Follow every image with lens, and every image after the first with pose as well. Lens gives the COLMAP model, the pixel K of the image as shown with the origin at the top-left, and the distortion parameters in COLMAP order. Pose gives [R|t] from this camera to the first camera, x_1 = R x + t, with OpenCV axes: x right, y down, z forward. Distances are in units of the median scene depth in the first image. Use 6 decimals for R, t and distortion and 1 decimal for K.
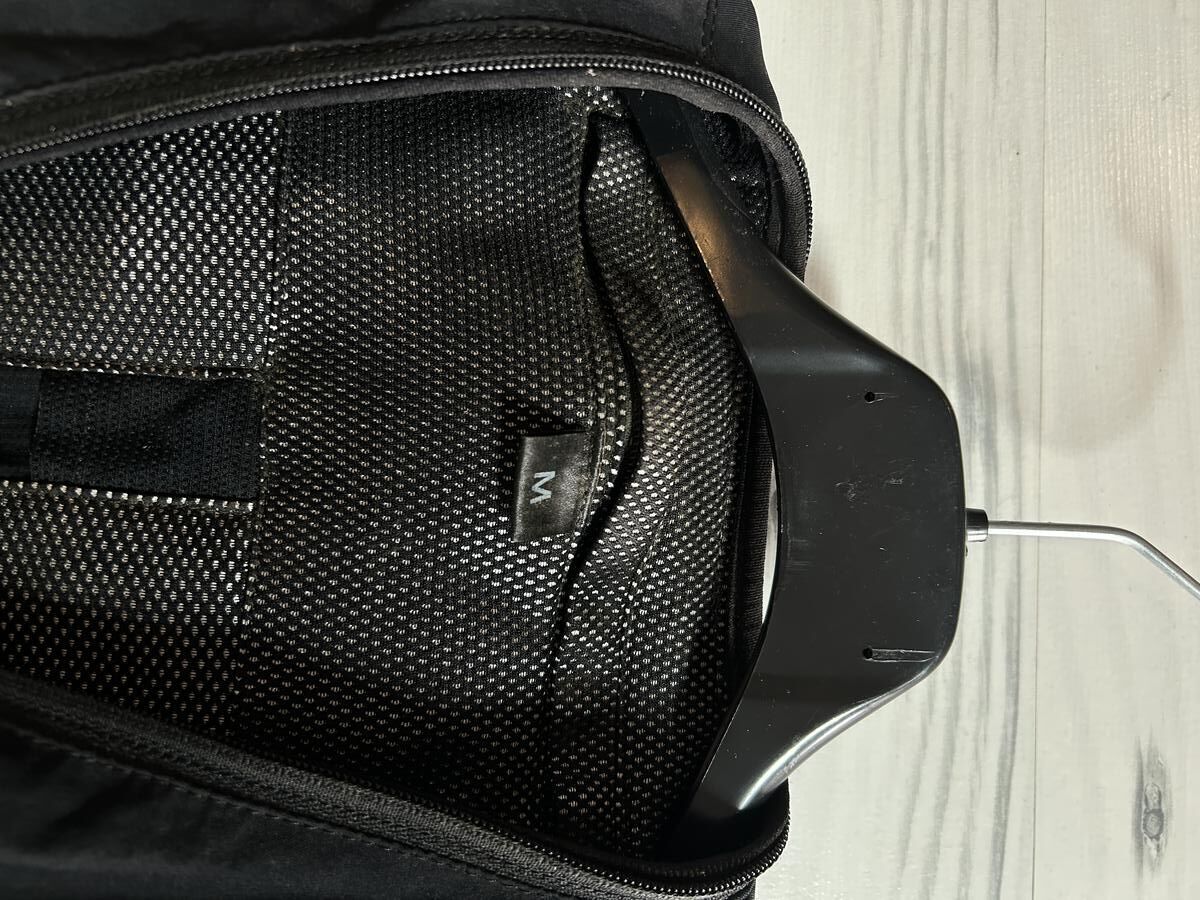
lens RADIAL K [[906.1, 0, 602.4], [0, 906.1, 461.3], [0, 0, 1]] dist [-0.007488, -0.011418]
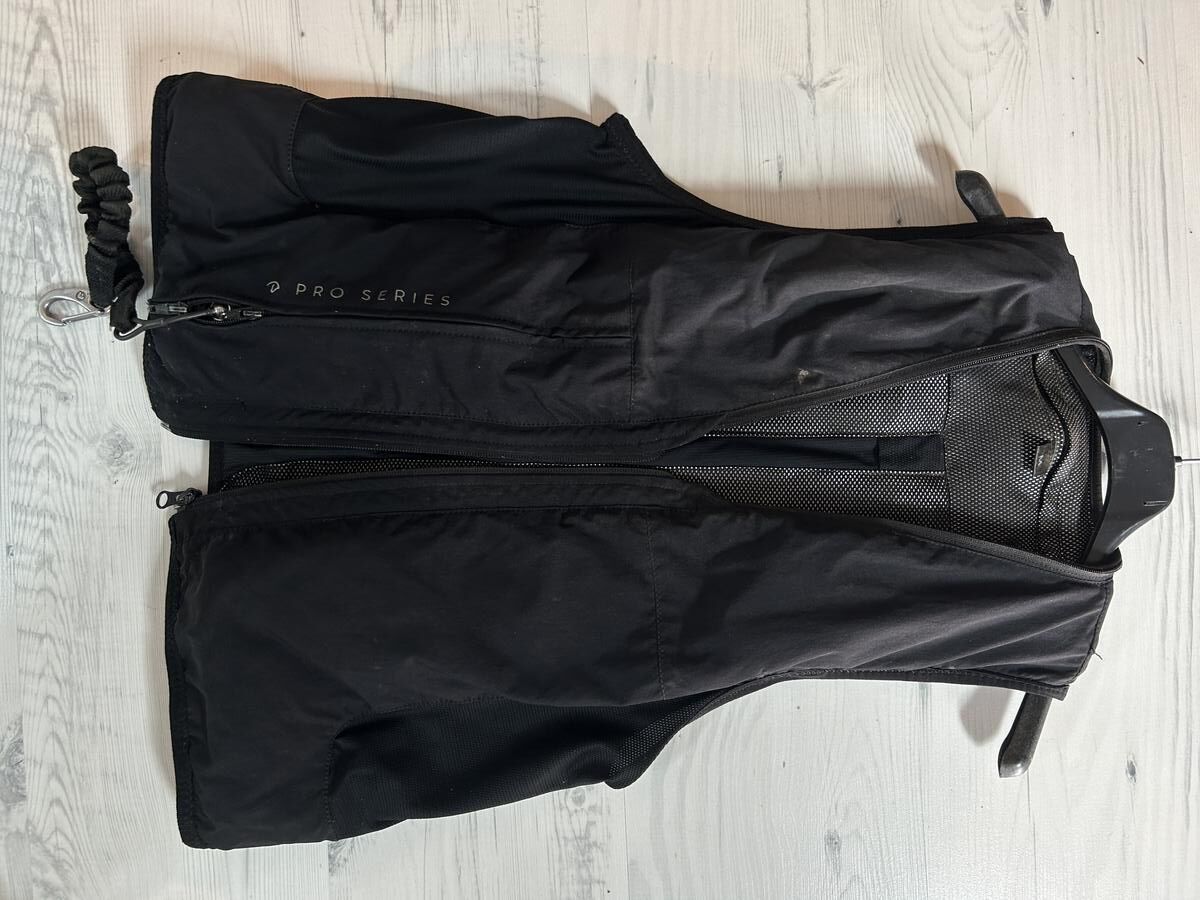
lens RADIAL K [[916.2, 0, 600.0], [0, 916.2, 450.0], [0, 0, 1]] dist [0.000861, 0.002725]
pose [[0.989740, -0.080993, -0.117707, -1.005069], [0.083866, 0.996283, 0.019657, -0.166786], [0.115677, -0.029327, 0.992854, -2.014600]]
